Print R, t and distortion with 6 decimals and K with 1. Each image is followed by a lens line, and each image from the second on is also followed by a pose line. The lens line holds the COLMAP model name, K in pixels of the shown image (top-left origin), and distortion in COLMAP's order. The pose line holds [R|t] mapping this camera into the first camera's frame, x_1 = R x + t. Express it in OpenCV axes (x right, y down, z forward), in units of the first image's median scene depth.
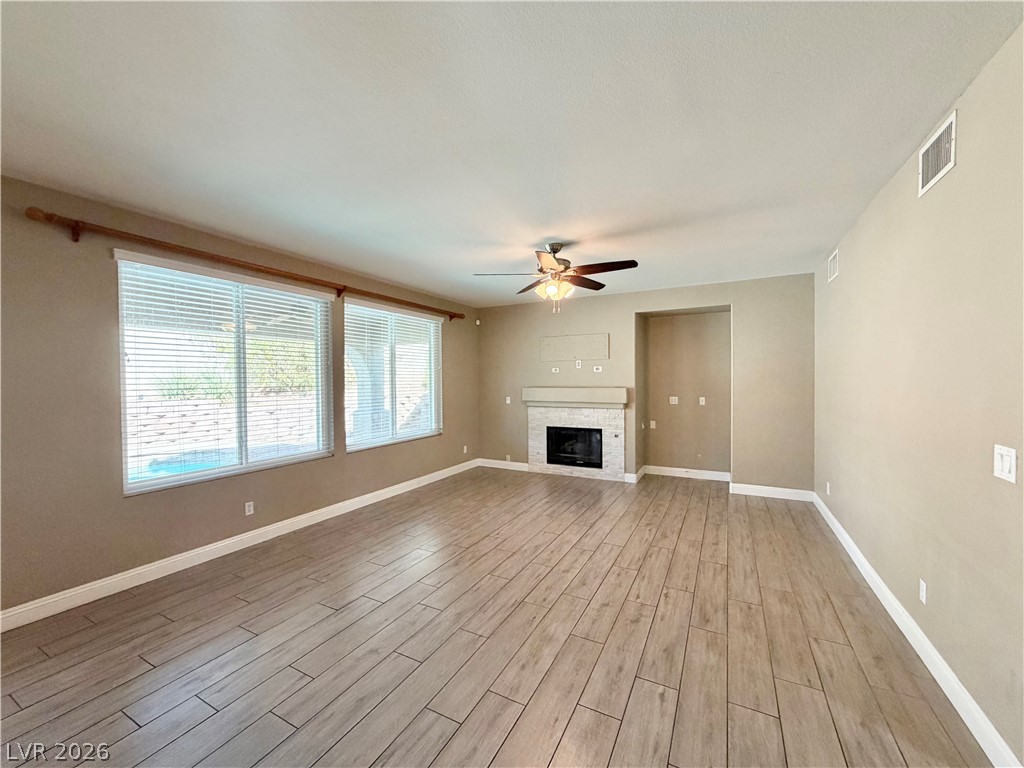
lens RADIAL K [[408.9, 0, 508.4], [0, 408.9, 384.3], [0, 0, 1]] dist [0.000793, -0.000160]
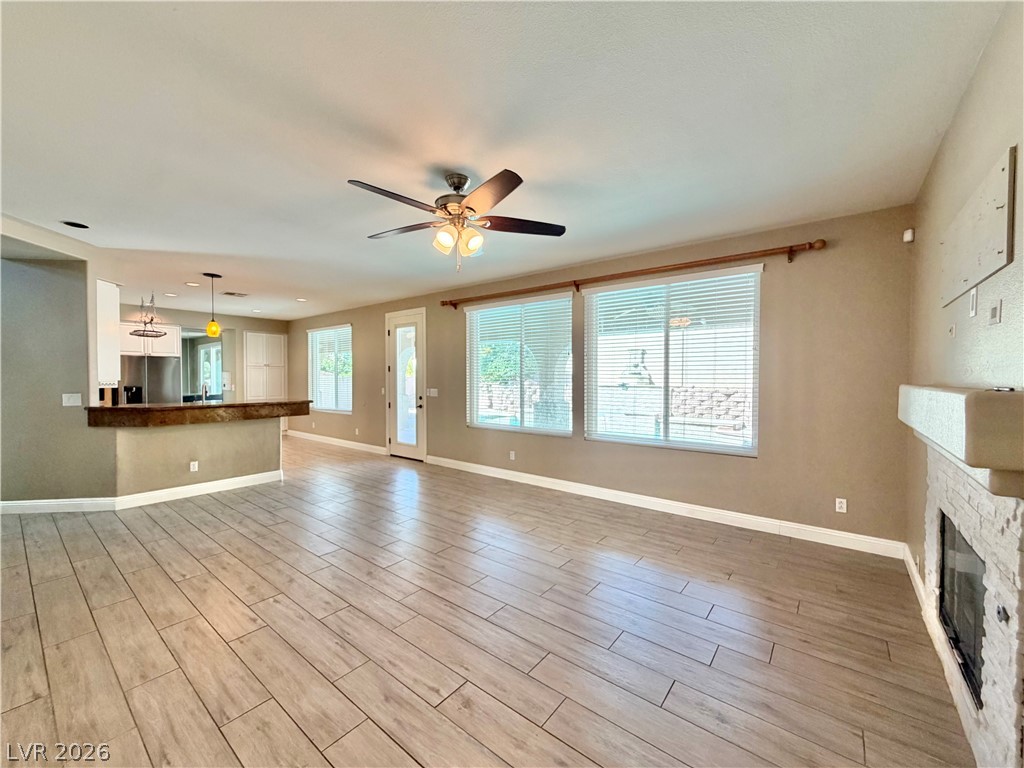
lens RADIAL K [[408.9, 0, 508.3], [0, 408.9, 381.6], [0, 0, 1]] dist [0.000793, -0.000160]
pose [[-0.180756, 0.018289, -0.983358, 0.871482], [-0.009770, 0.999744, 0.020390, 0.002479], [0.983479, 0.013293, -0.180531, 1.304170]]
